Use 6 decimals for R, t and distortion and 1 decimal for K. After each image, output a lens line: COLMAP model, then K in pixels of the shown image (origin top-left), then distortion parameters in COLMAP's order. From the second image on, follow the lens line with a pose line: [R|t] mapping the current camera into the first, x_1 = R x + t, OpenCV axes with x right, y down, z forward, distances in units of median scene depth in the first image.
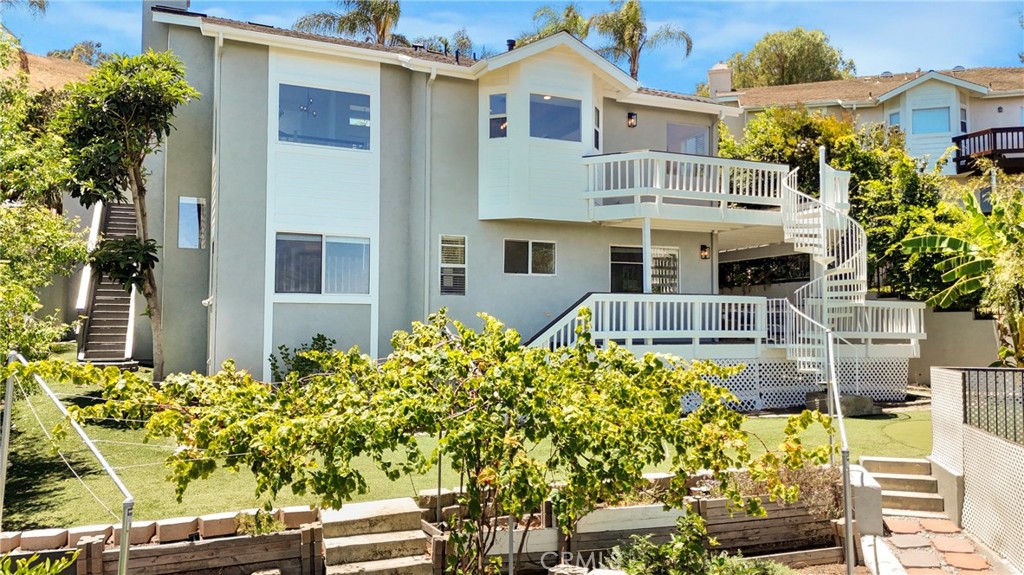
lens RADIAL K [[750.6, 0, 512.0], [0, 750.6, 287.5], [0, 0, 1]] dist [0.073400, -0.074452]
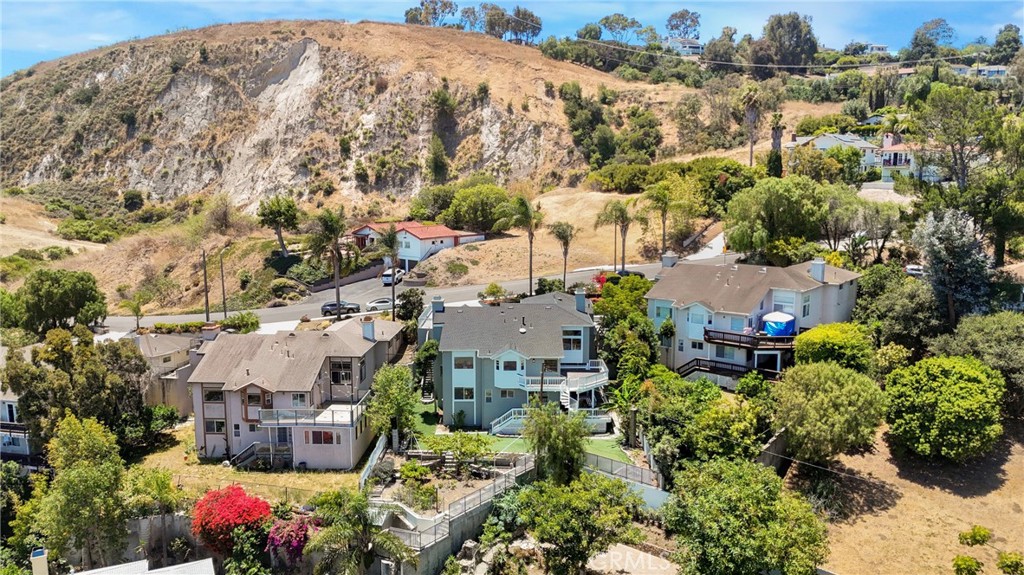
lens RADIAL K [[750.6, 0, 512.0], [0, 750.6, 287.5], [0, 0, 1]] dist [0.073400, -0.074452]
pose [[0.912150, 0.058309, -0.405687, 1.941820], [0.025070, 0.980037, 0.197227, -1.639494], [0.409088, -0.190071, 0.892479, -3.027950]]
